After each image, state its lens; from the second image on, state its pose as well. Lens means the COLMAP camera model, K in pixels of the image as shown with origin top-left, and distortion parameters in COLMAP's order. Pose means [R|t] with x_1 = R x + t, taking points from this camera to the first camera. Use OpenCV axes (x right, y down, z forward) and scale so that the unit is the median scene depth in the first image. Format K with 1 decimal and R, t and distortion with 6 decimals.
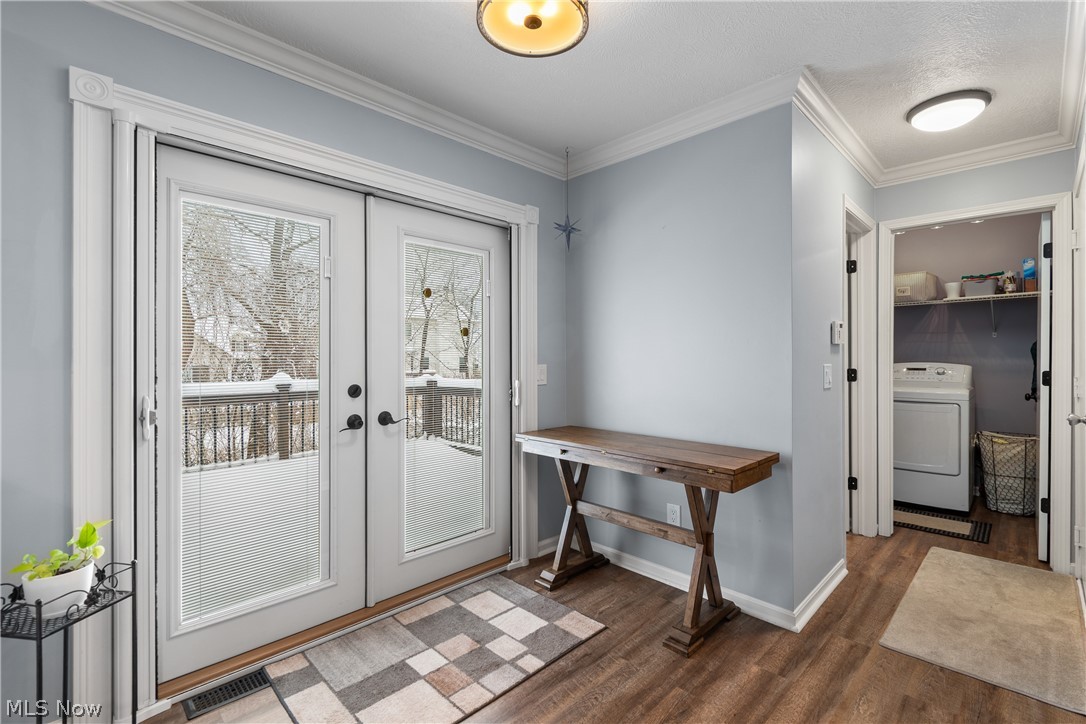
lens RADIAL K [[480.5, 0, 547.9], [0, 480.5, 357.1], [0, 0, 1]] dist [0.000192, -0.000334]
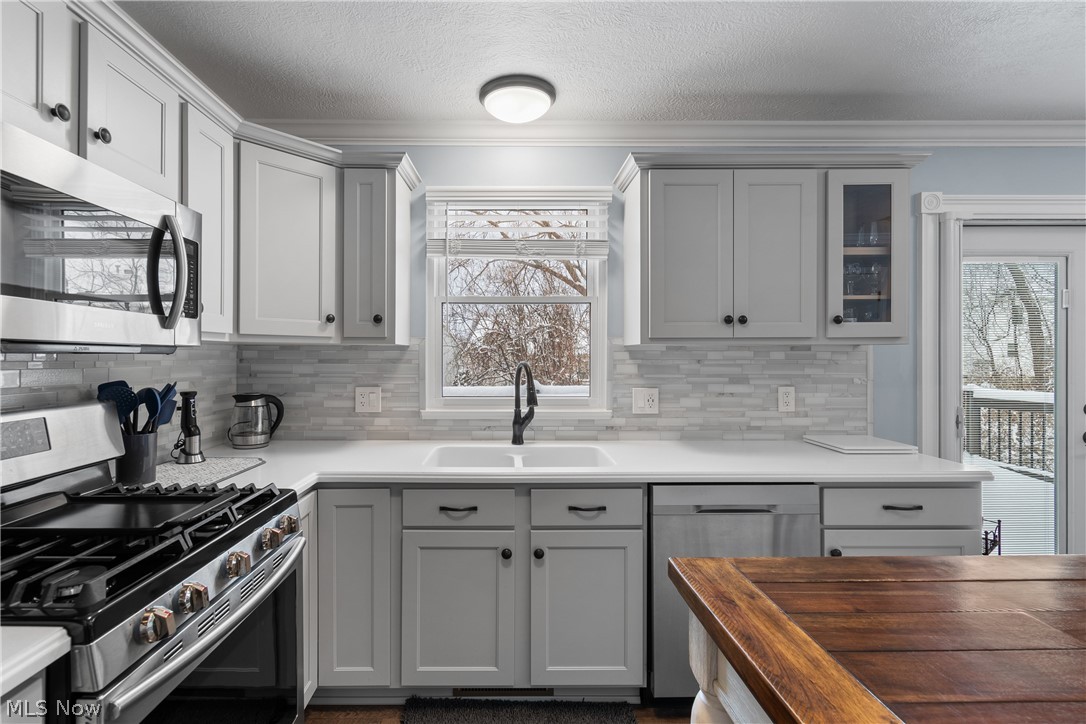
lens RADIAL K [[480.5, 0, 547.9], [0, 480.5, 357.1], [0, 0, 1]] dist [0.000192, -0.000334]
pose [[0.713261, 0.000129, -0.700899, -0.186742], [-0.001081, 0.999999, -0.000915, -0.016501], [0.700898, 0.001410, 0.713260, -0.233263]]
